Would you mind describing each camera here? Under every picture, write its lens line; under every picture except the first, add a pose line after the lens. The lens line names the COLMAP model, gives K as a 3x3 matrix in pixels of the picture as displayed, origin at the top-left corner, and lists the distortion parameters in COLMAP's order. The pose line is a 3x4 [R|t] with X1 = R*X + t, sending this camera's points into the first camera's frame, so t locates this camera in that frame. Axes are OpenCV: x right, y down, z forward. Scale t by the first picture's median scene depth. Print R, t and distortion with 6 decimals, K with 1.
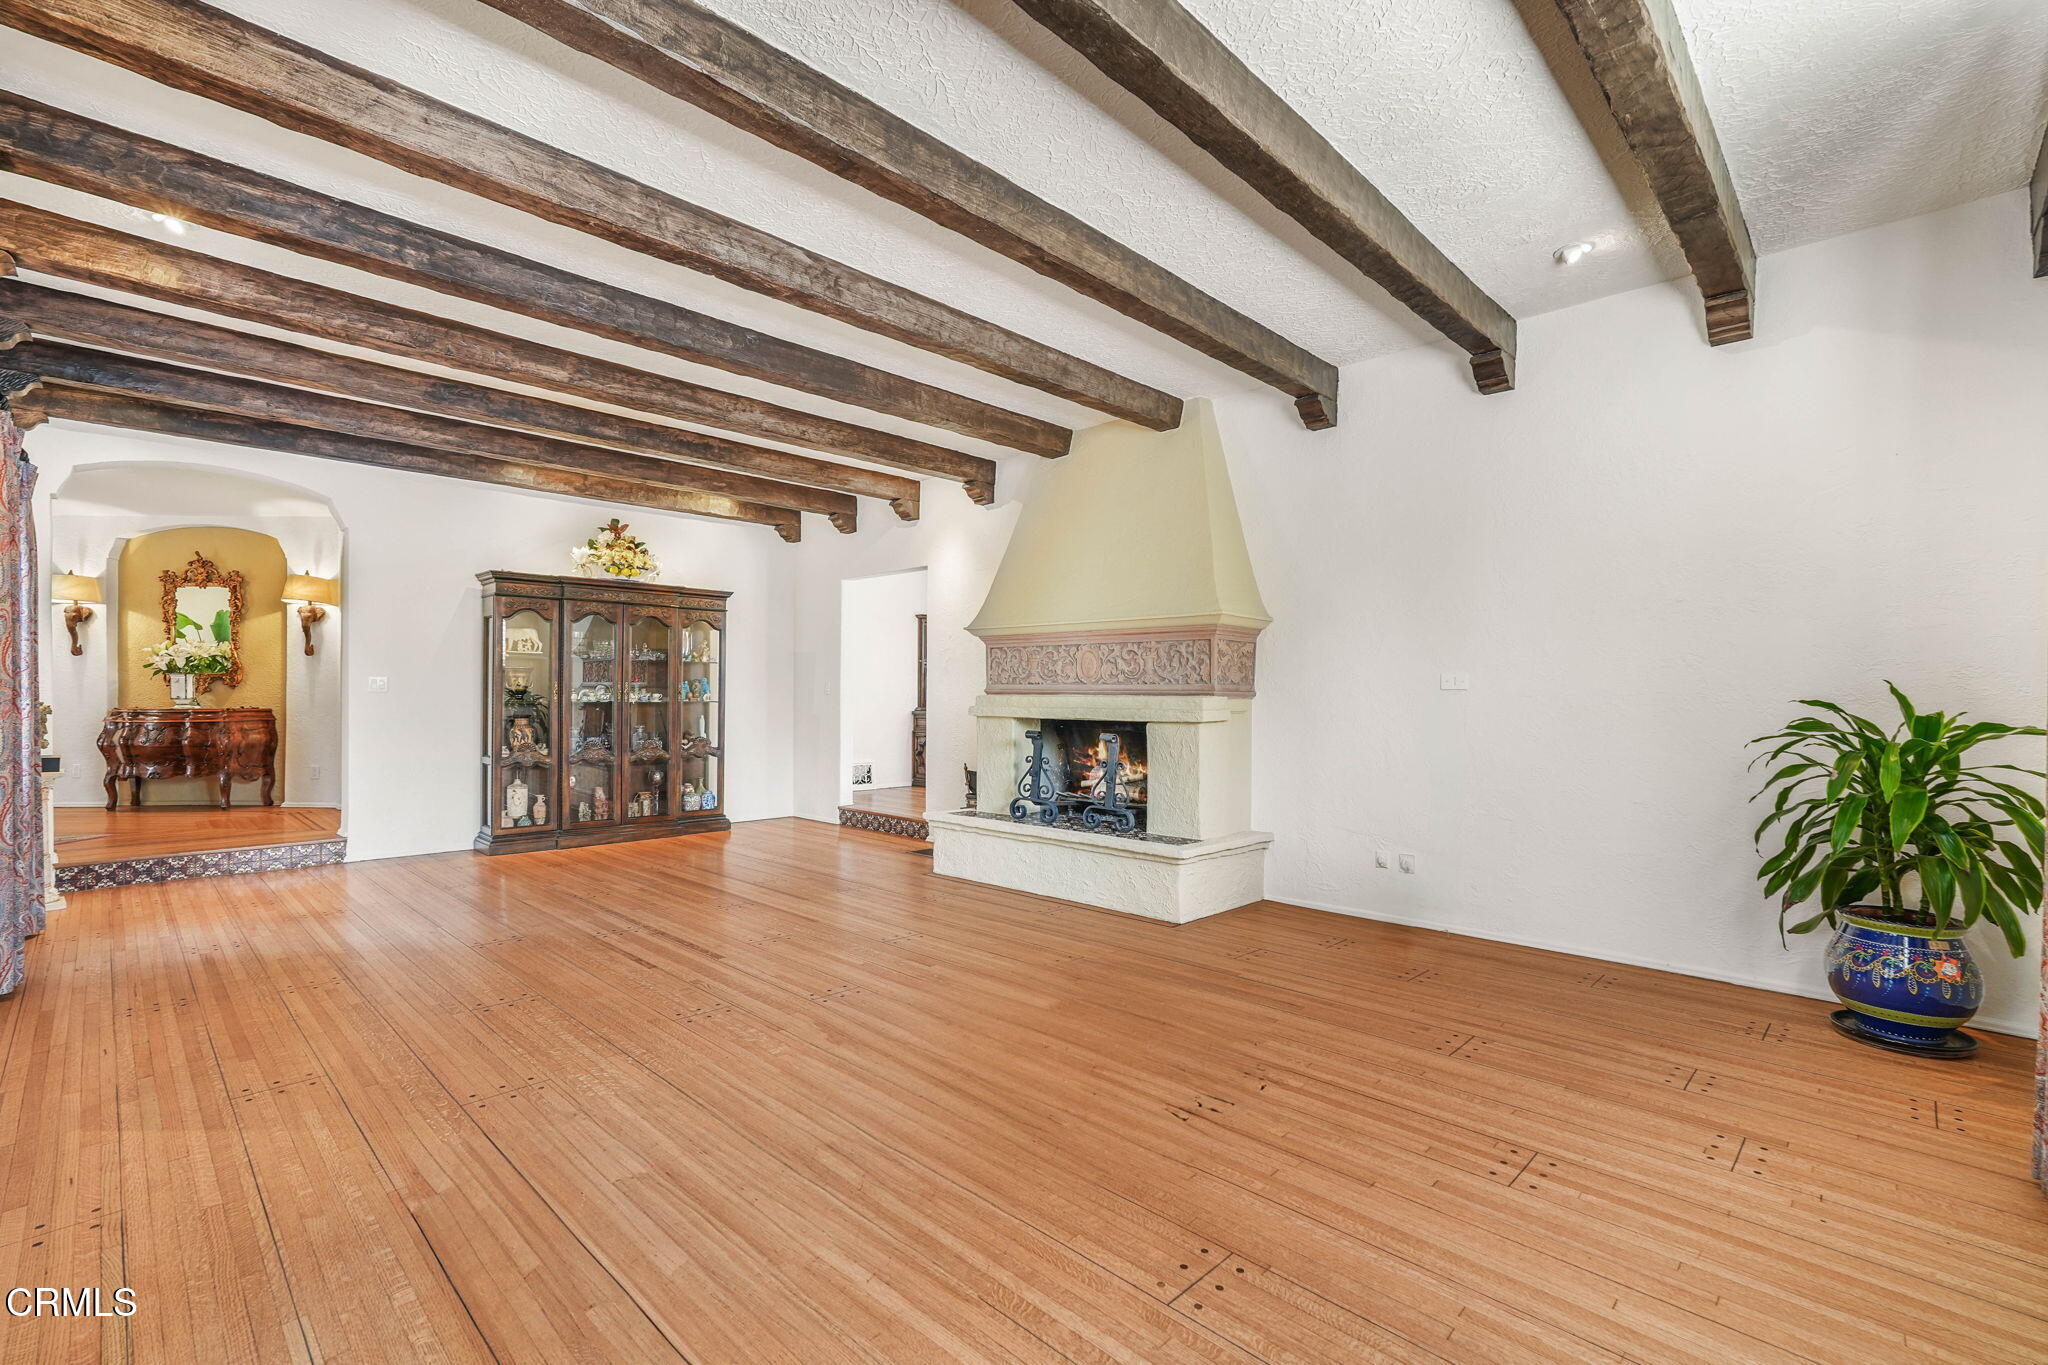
lens RADIAL K [[901.8, 0, 1016.5], [0, 901.8, 691.4], [0, 0, 1]] dist [-0.015647, 0.010415]
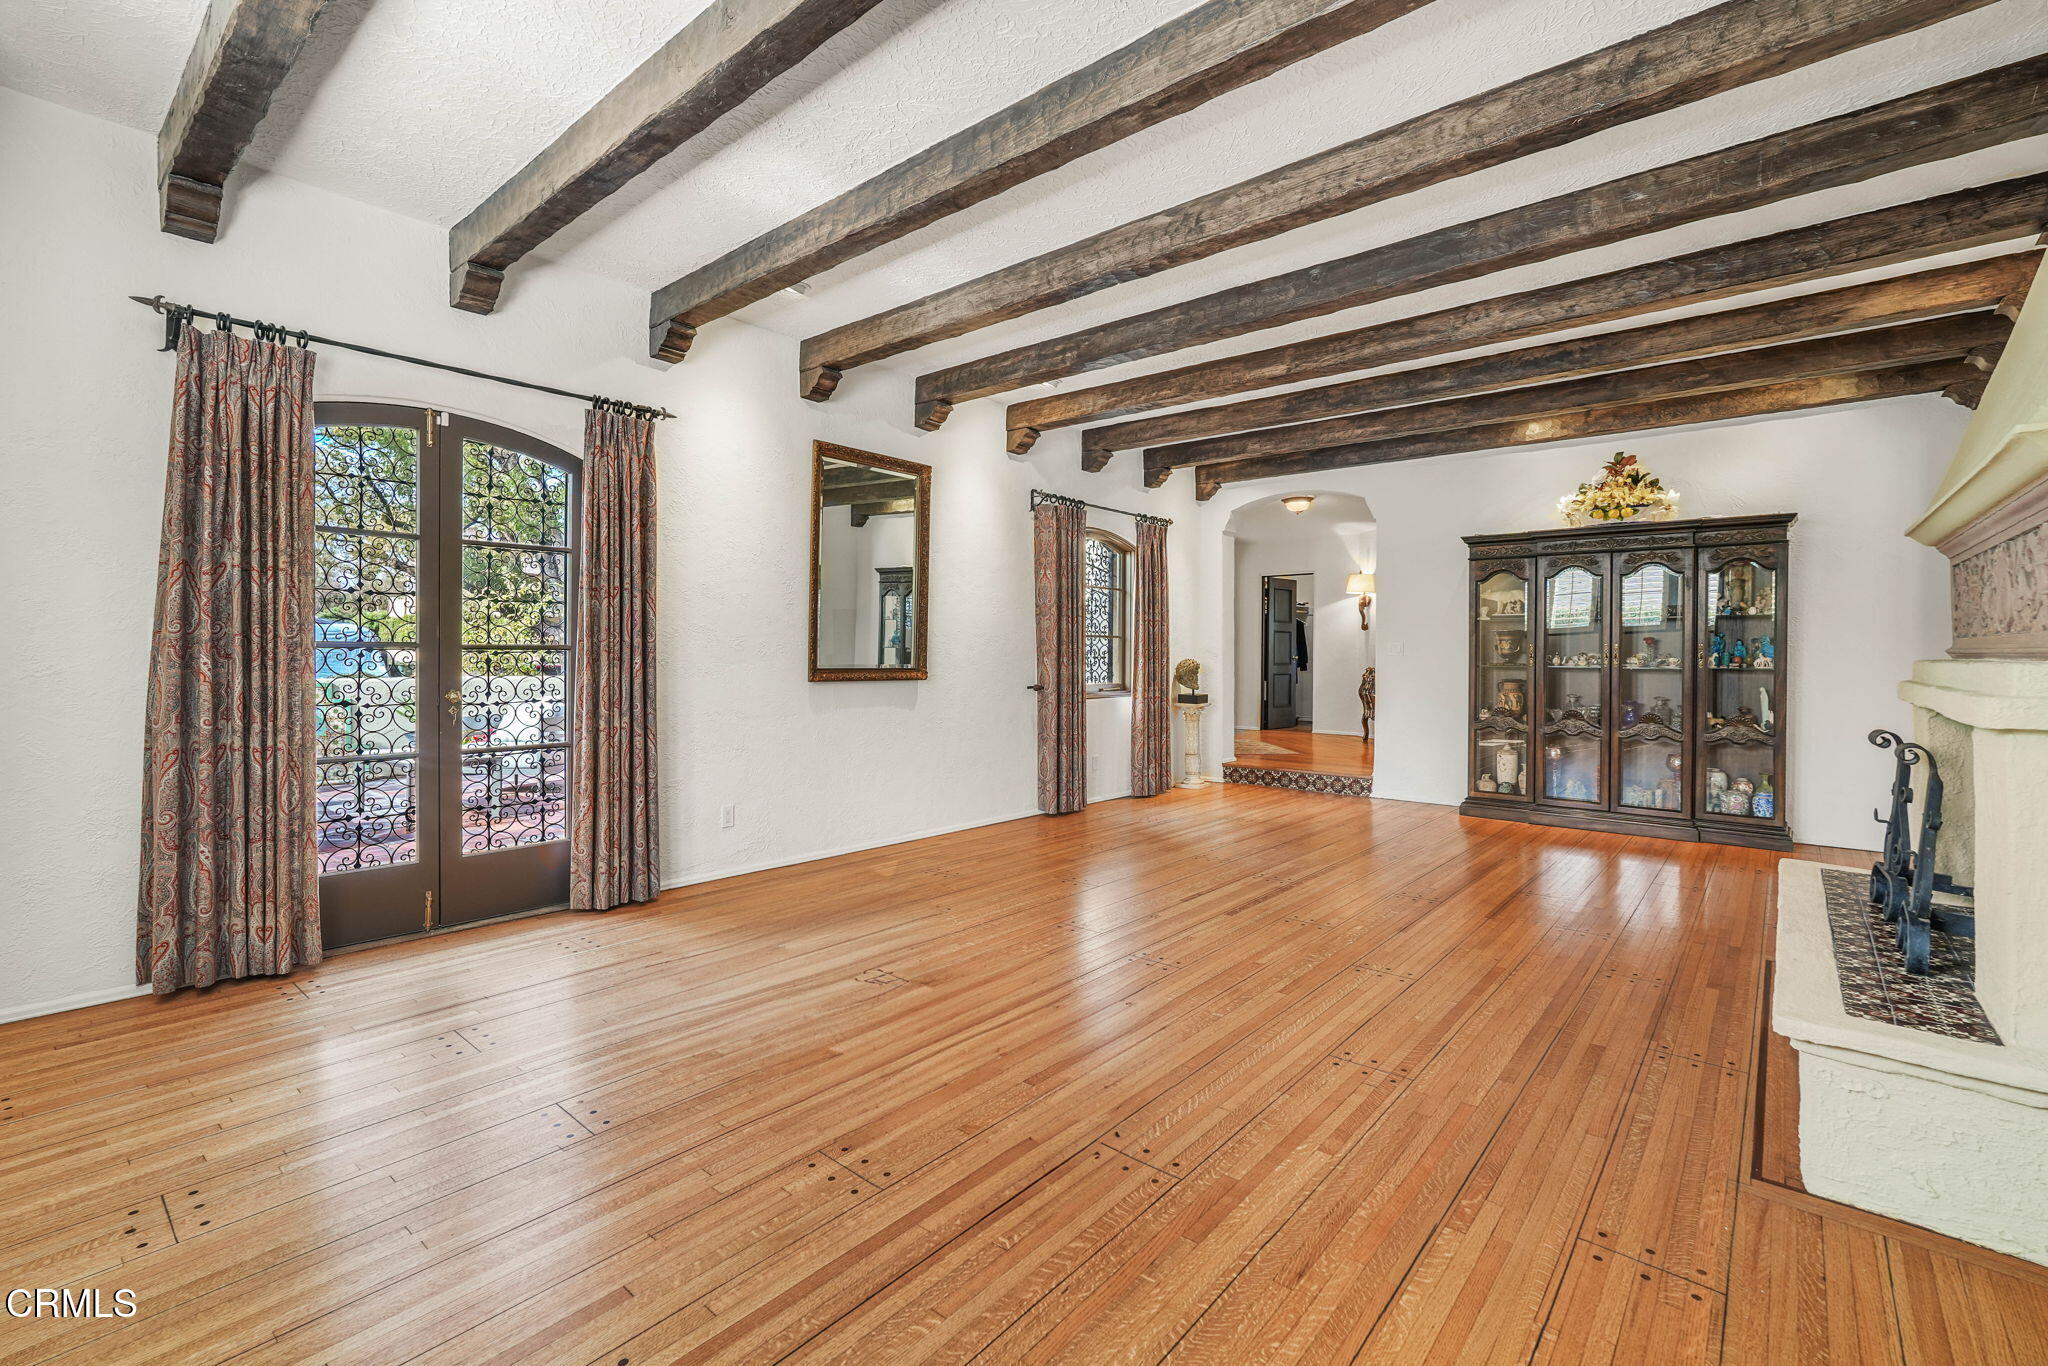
lens RADIAL K [[911.3, 0, 1022.4], [0, 911.3, 653.1], [0, 0, 1]] dist [-0.004194, 0.000008]
pose [[0.073035, -0.003647, -0.997323, 0.489309], [-0.000767, 0.999993, -0.003713, 0.002636], [0.997329, 0.001036, 0.073031, 0.494001]]
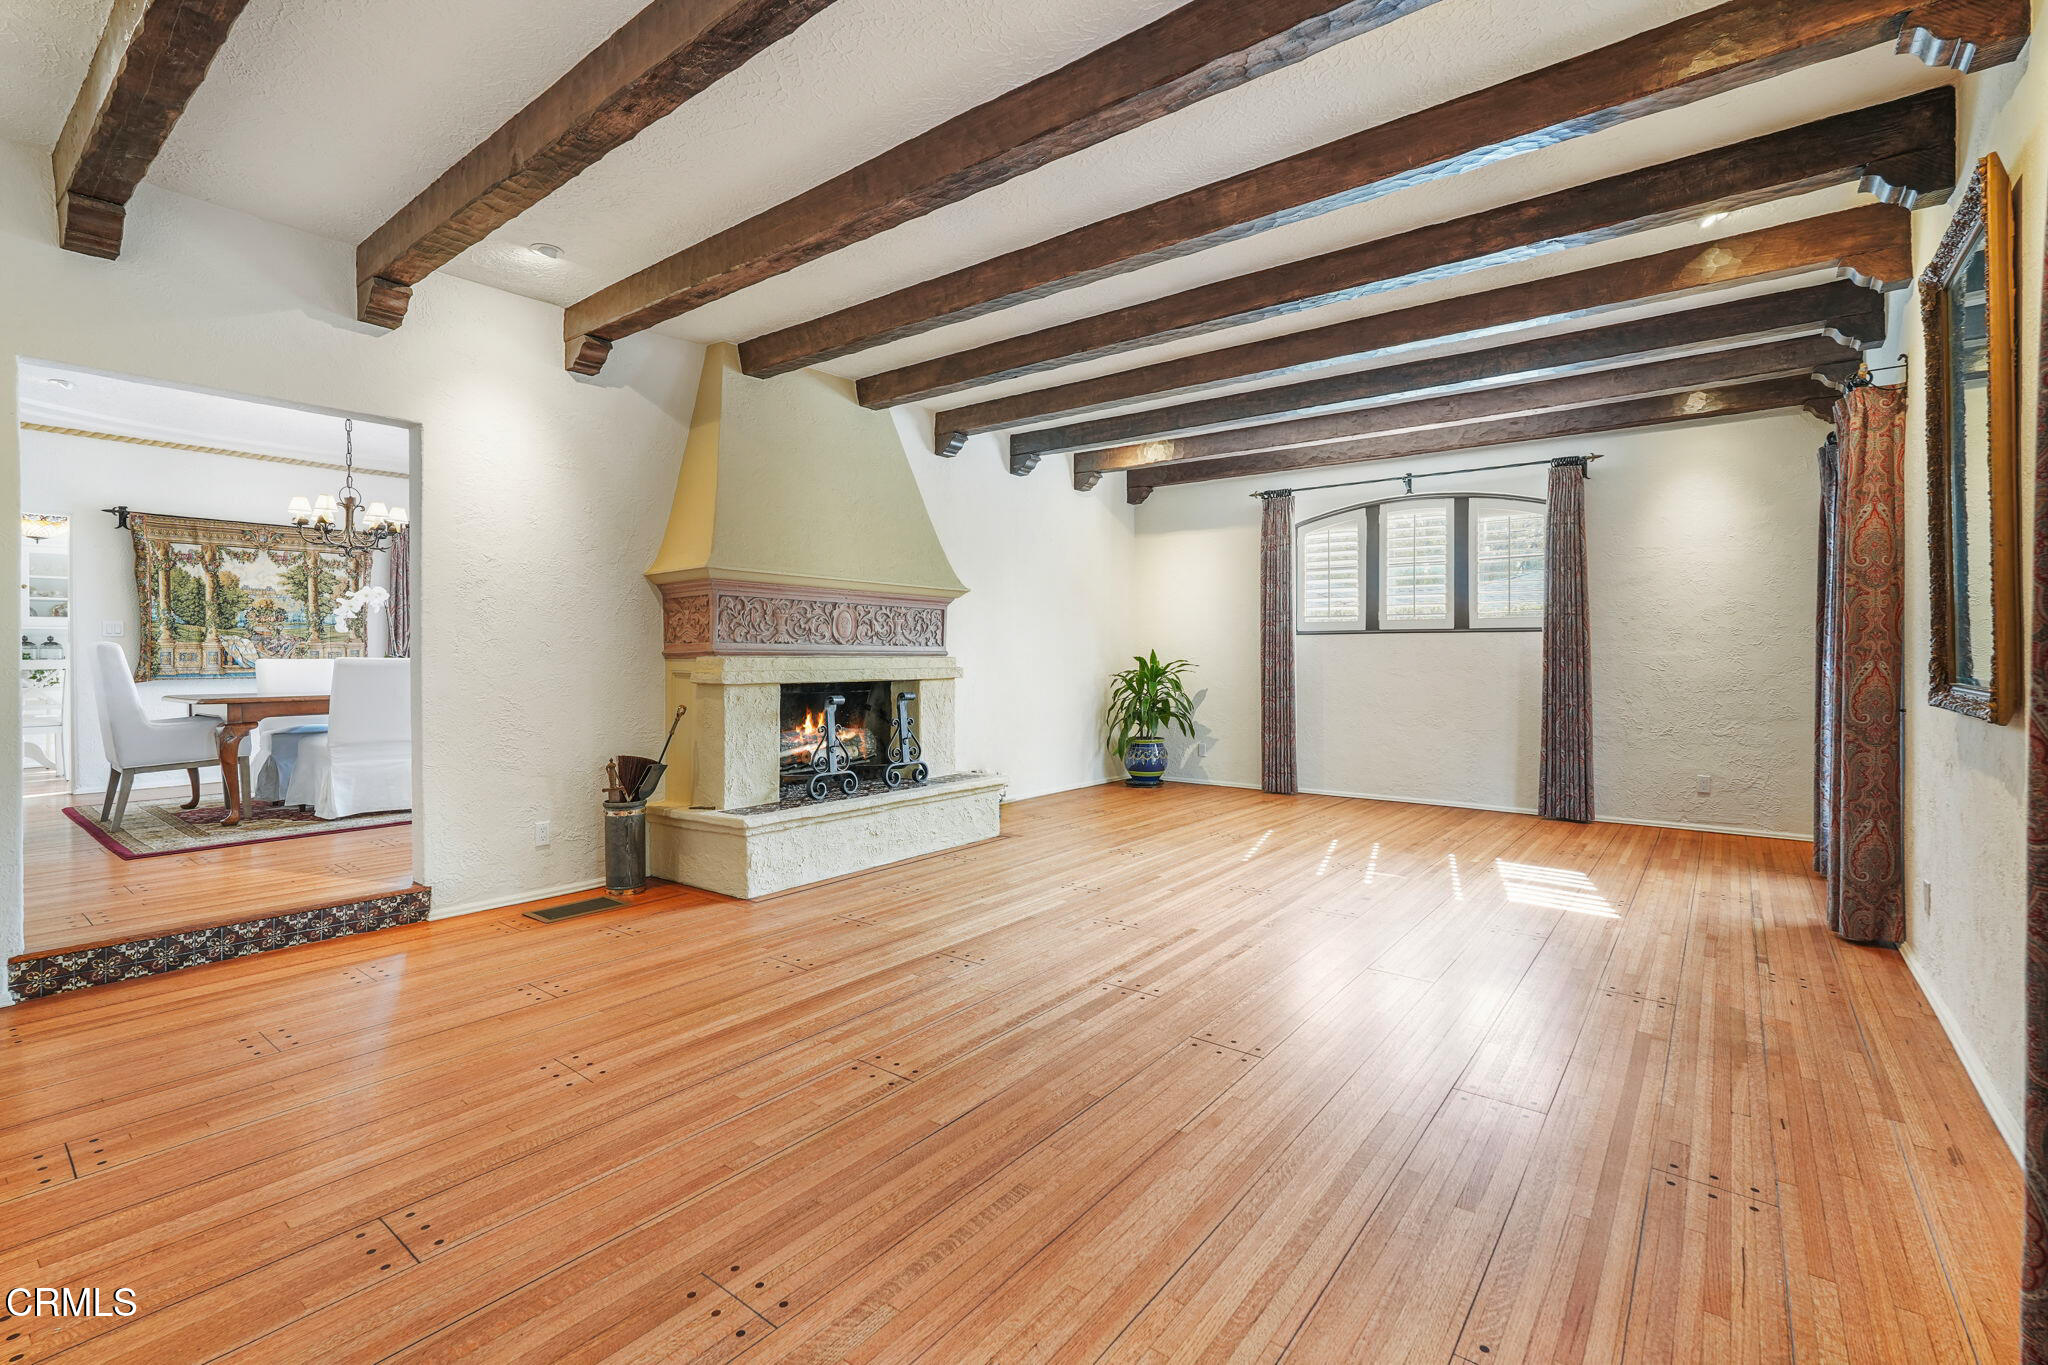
lens RADIAL K [[911.3, 0, 1022.4], [0, 911.3, 652.6], [0, 0, 1]] dist [-0.004194, 0.000008]
pose [[-0.111088, 0.001661, 0.993809, -0.914892], [-0.002882, 0.999994, -0.001993, 0.001602], [-0.993806, -0.003085, -0.111083, 0.924221]]
